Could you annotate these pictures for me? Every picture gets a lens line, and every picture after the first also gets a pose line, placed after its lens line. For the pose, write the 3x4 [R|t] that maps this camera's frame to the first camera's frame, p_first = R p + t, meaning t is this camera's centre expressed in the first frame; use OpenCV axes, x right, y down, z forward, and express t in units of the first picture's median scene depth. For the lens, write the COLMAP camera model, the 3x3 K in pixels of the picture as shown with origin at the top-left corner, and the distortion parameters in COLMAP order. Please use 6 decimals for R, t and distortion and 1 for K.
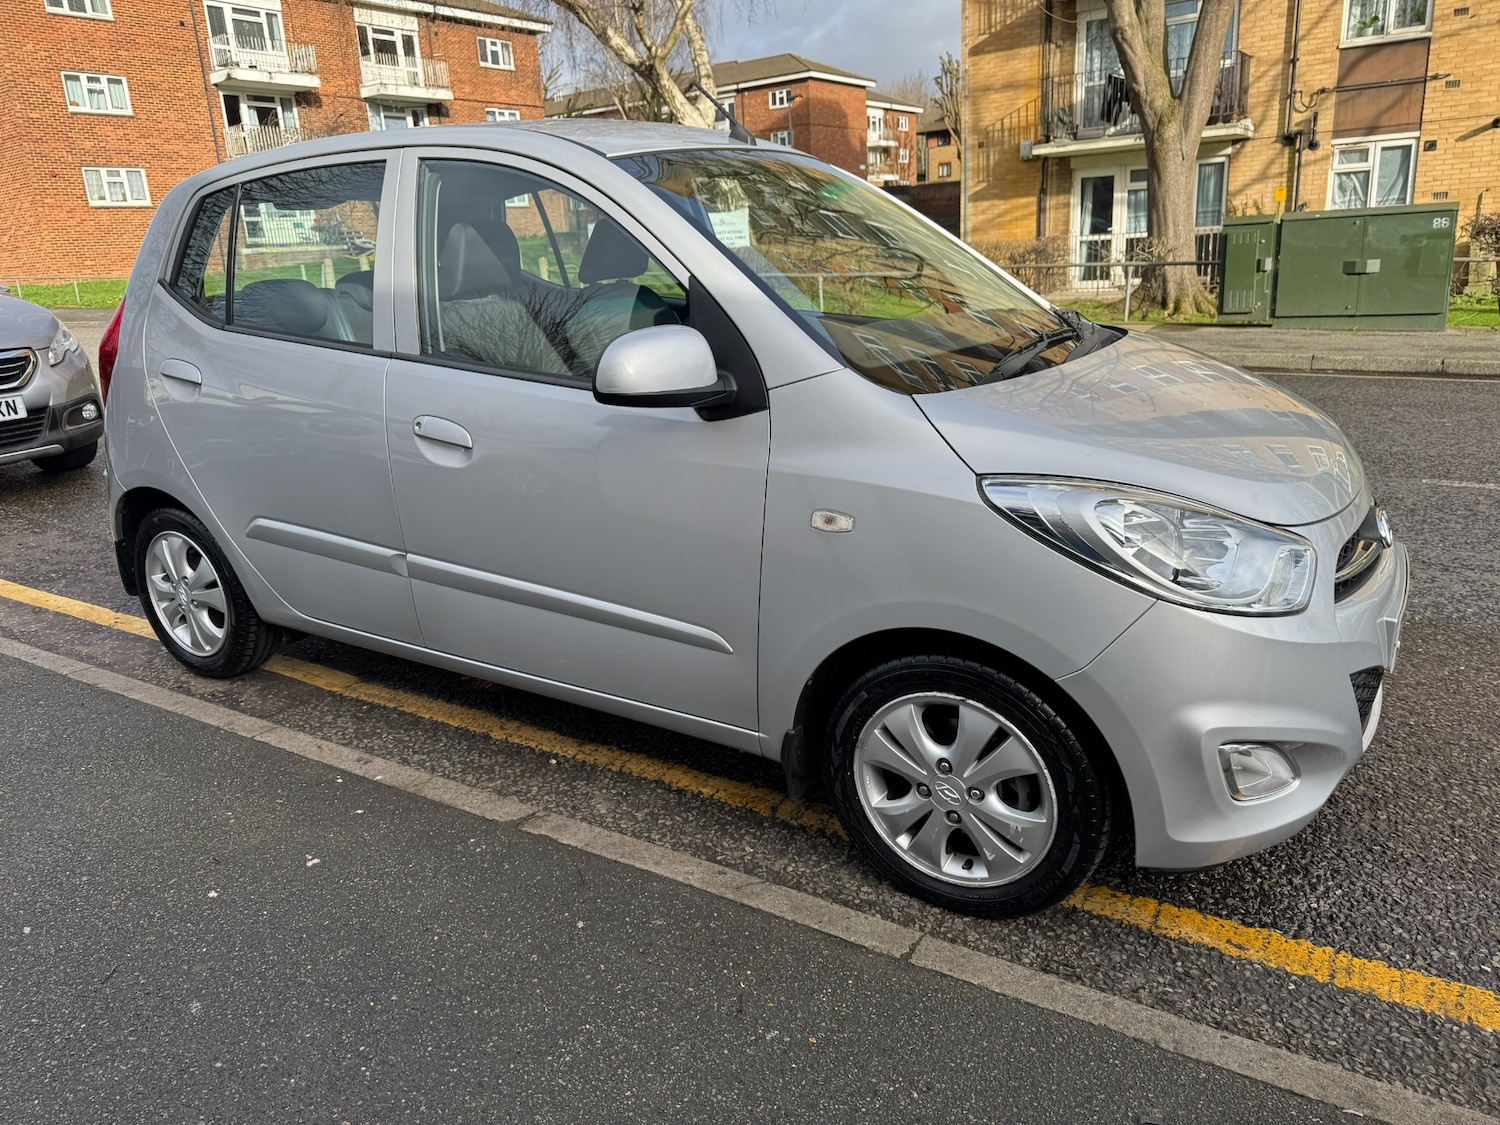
lens RADIAL K [[1074.8, 0, 743.6], [0, 1074.8, 559.9], [0, 0, 1]] dist [0.007066, -0.009959]
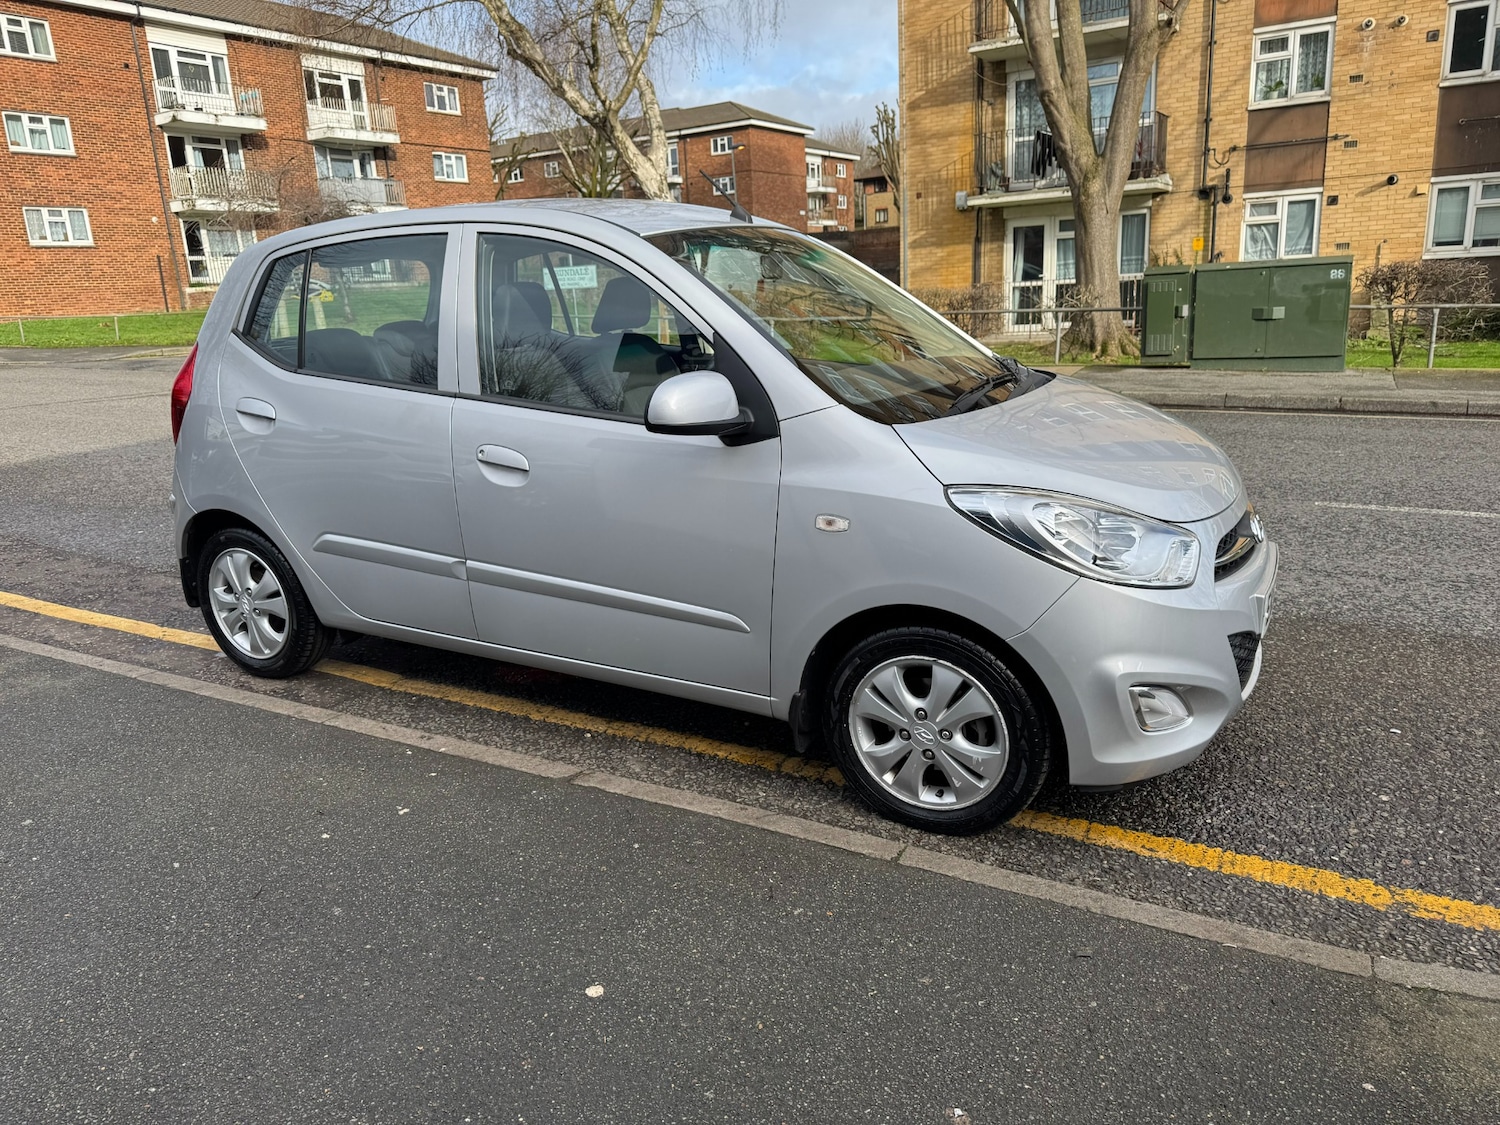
lens RADIAL K [[1071.2, 0, 746.4], [0, 1071.2, 564.4], [0, 0, 1]] dist [0.028287, -0.034182]
pose [[0.998416, -0.009702, 0.055416, -0.029649], [0.011444, 0.999447, -0.031209, 0.016922], [-0.055082, 0.031793, 0.997976, -0.087799]]
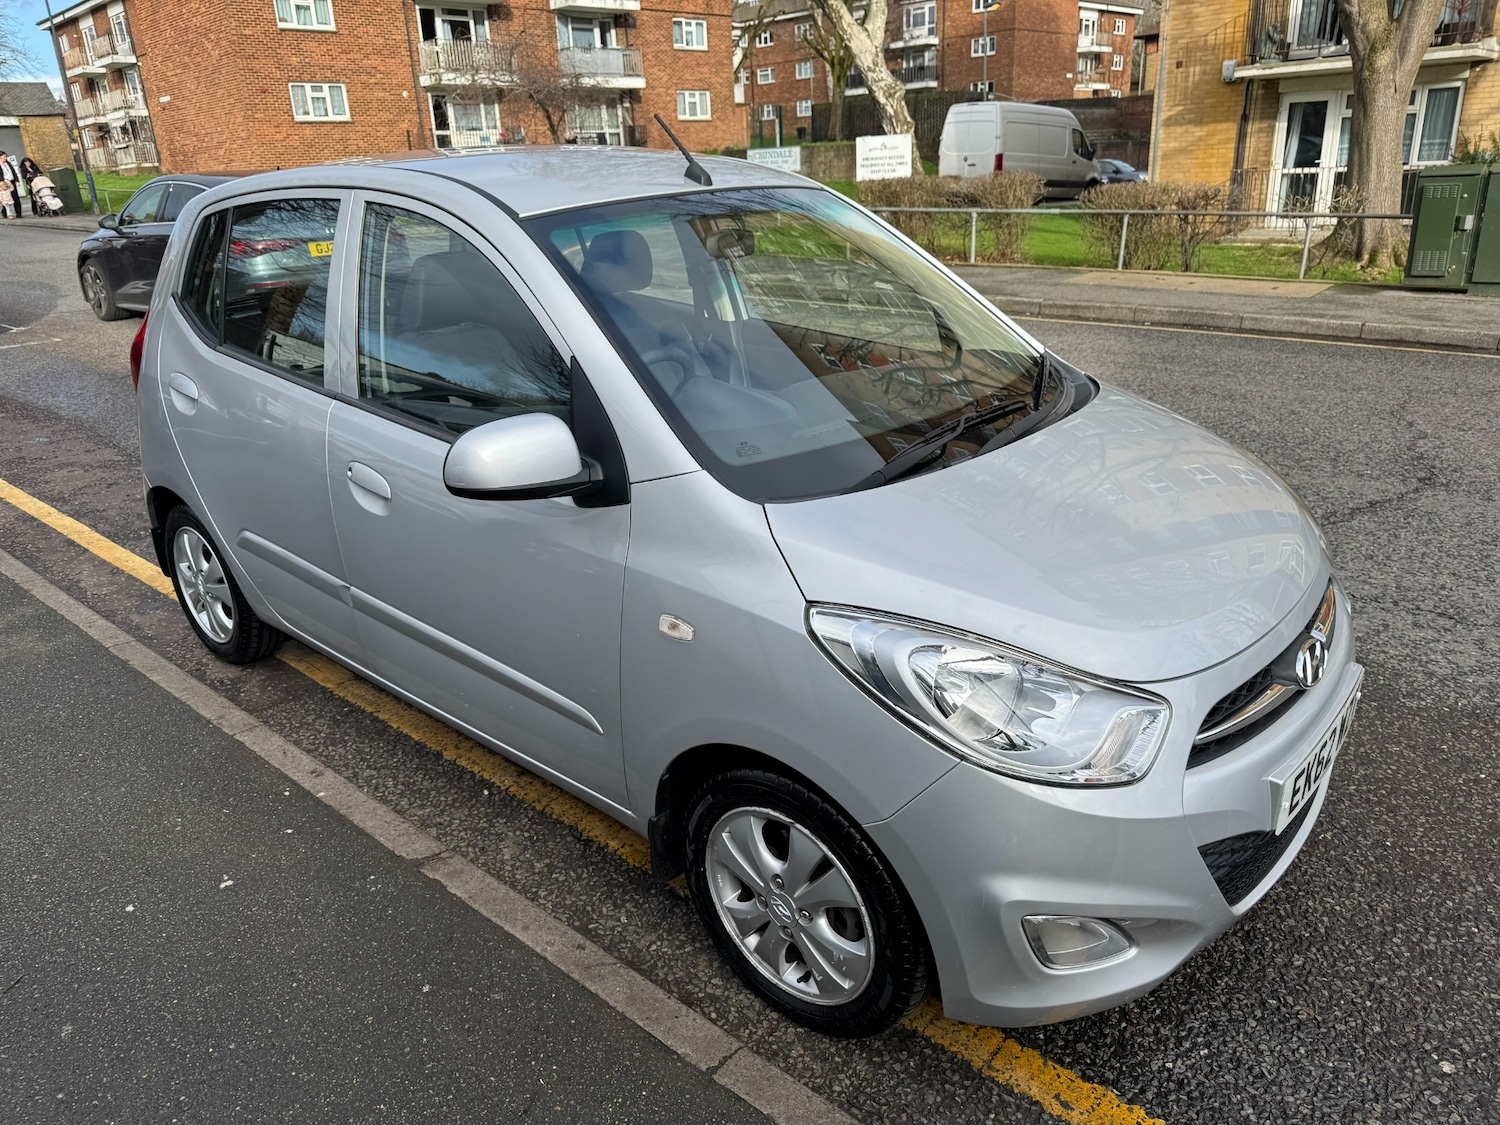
lens RADIAL K [[1076.3, 0, 749.6], [0, 1076.3, 562.4], [0, 0, 1]] dist [0.005071, -0.006079]
pose [[0.985802, 0.069140, -0.153015, 0.096300], [-0.056940, 0.994944, 0.082732, -0.058907], [0.157962, -0.072845, 0.984755, 0.016132]]
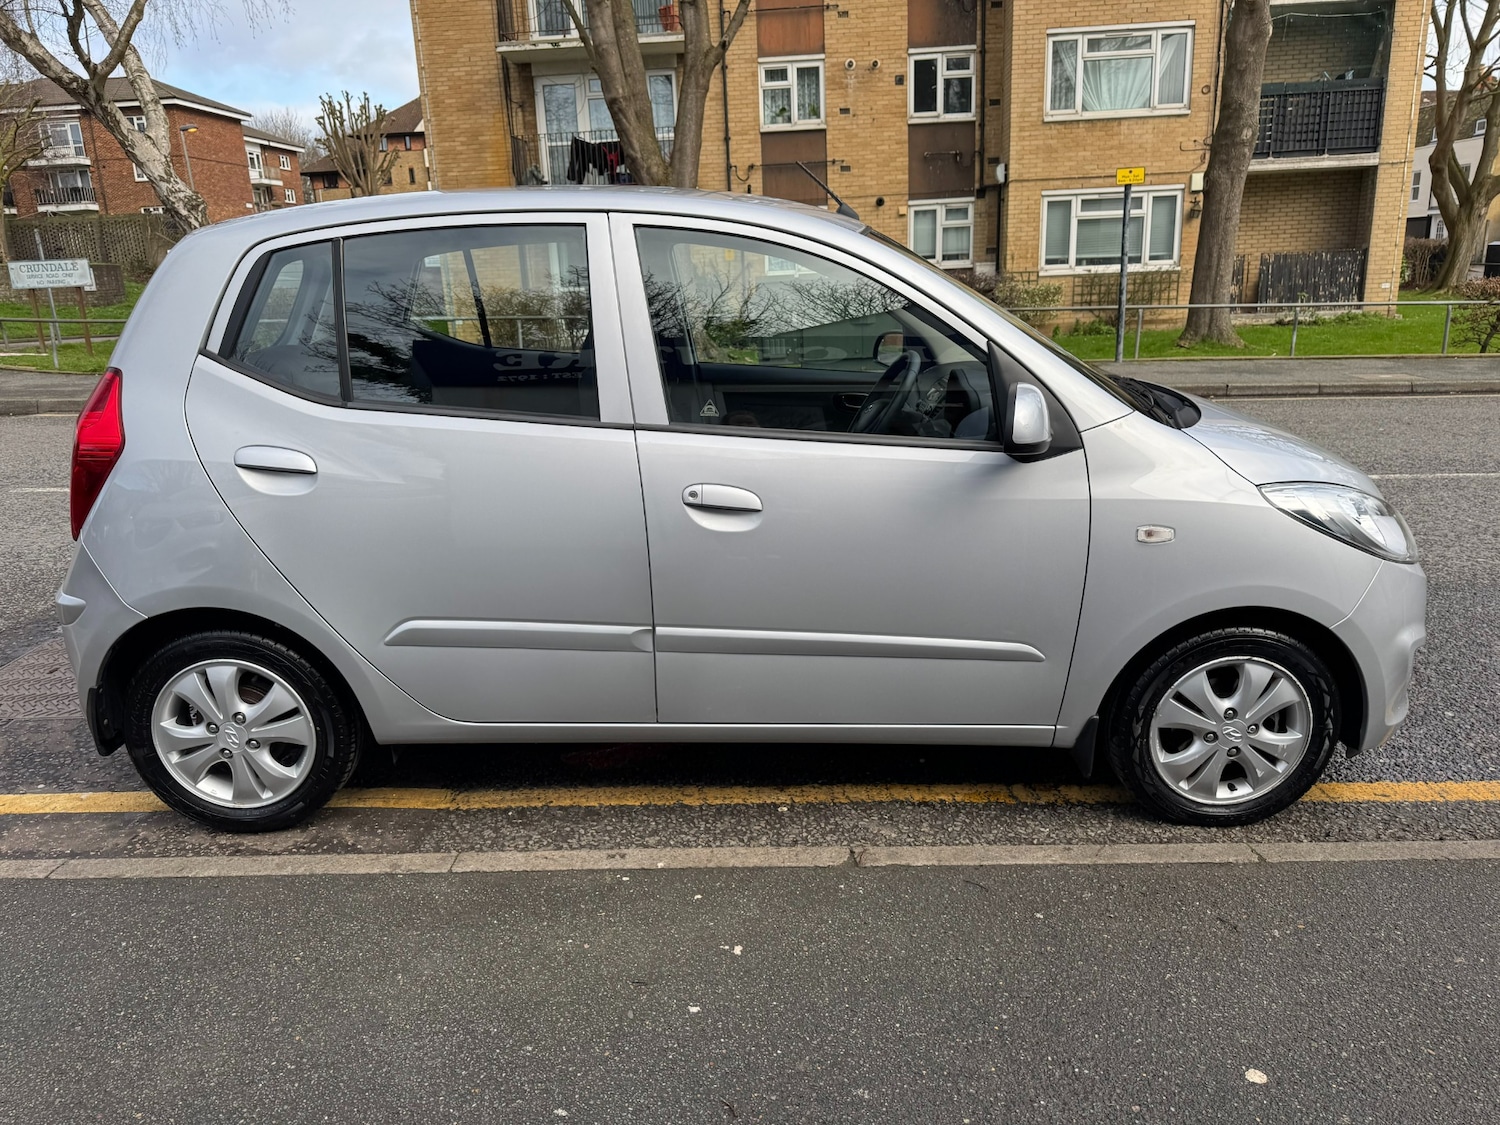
lens RADIAL K [[1066.2, 0, 751.6], [0, 1066.2, 563.7], [0, 0, 1]] dist [0.022702, -0.024333]
pose [[0.851377, -0.121646, 0.510254, -0.310371], [0.139210, 0.990256, 0.003802, -0.023600], [-0.505744, 0.067795, 0.860016, 0.055144]]
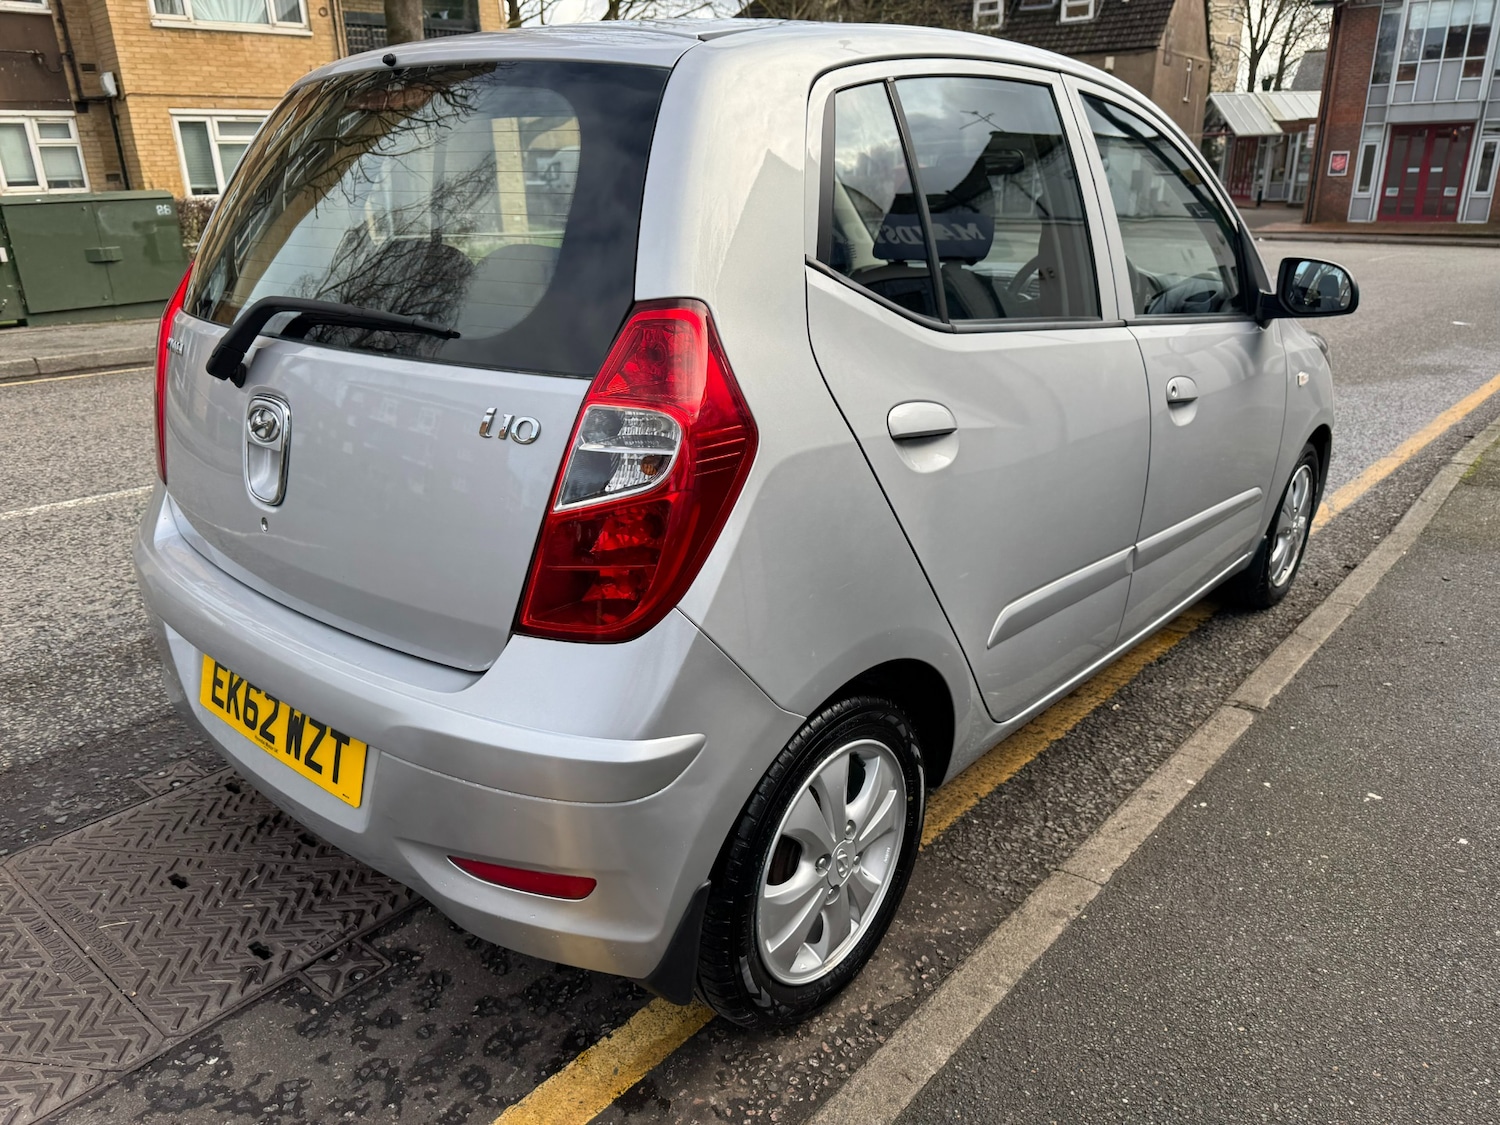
lens RADIAL K [[1076.3, 0, 749.6], [0, 1076.3, 562.4], [0, 0, 1]] dist [0.005071, -0.006079]
pose [[0.161238, -0.292178, 0.942674, -0.519362], [0.289376, 0.927186, 0.237882, -0.127151], [-0.943538, 0.234431, 0.234047, 0.471682]]
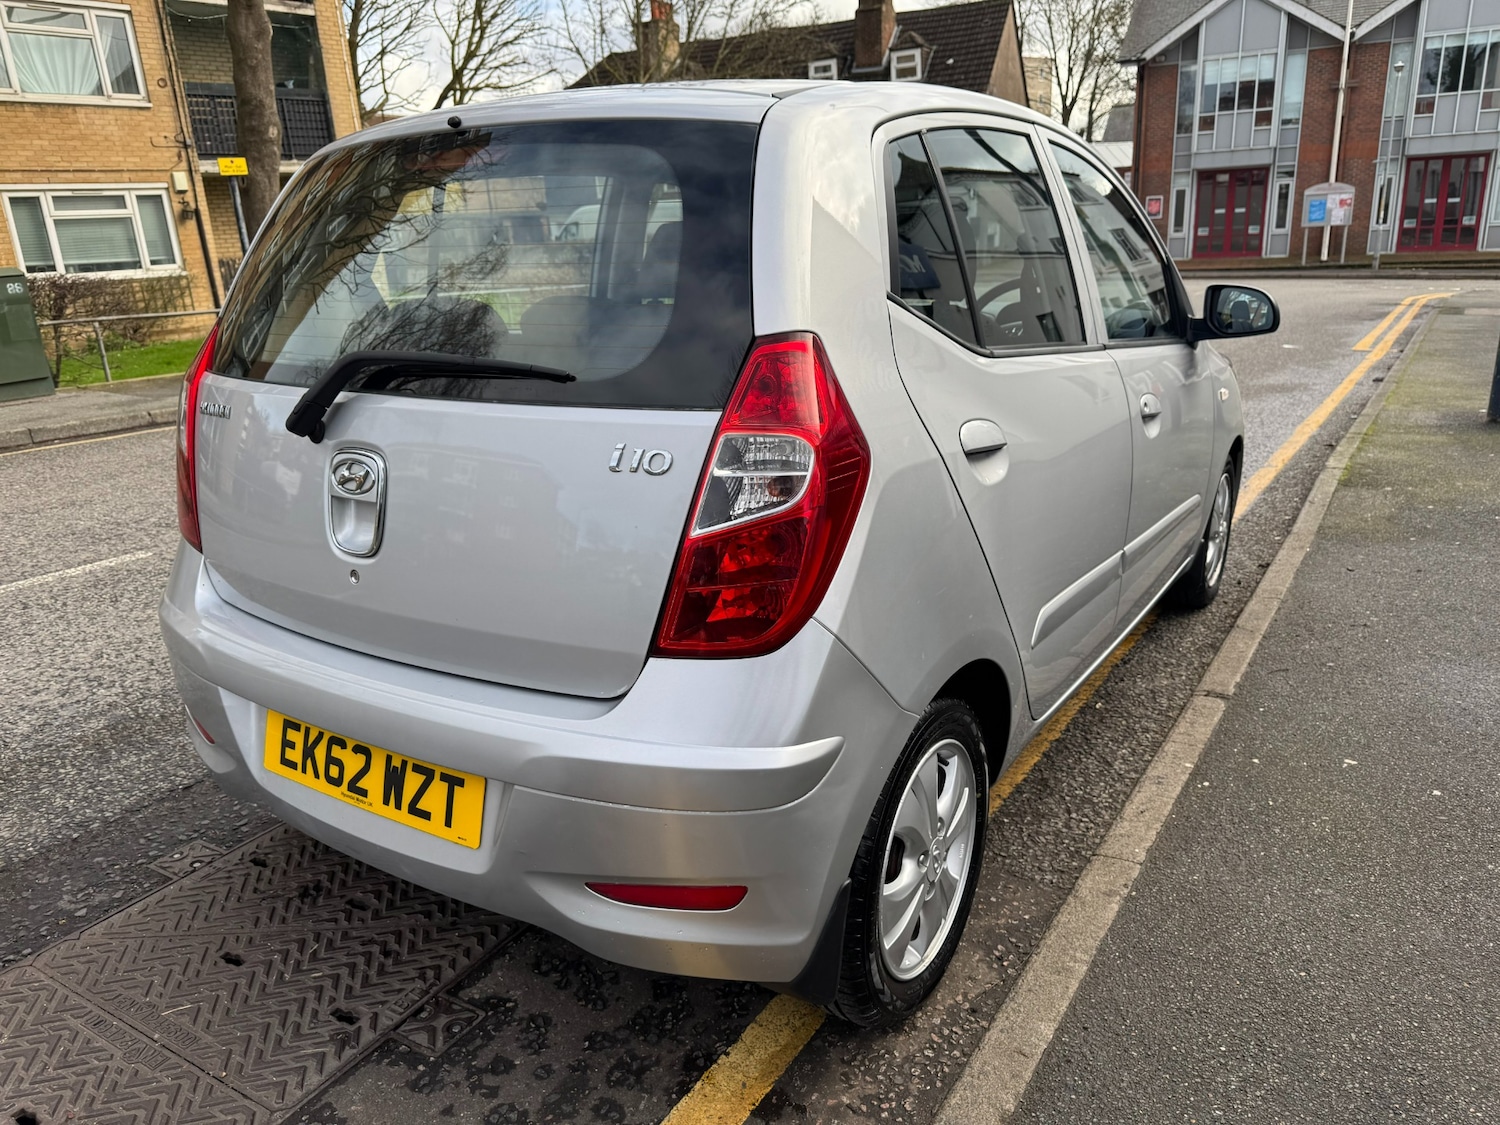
lens RADIAL K [[1076.3, 0, 749.6], [0, 1076.3, 562.4], [0, 0, 1]] dist [0.005071, -0.006079]
pose [[0.025401, -0.252329, 0.967308, -0.540583], [0.327256, 0.916402, 0.230456, -0.140190], [-0.944594, 0.310704, 0.105854, 0.524117]]
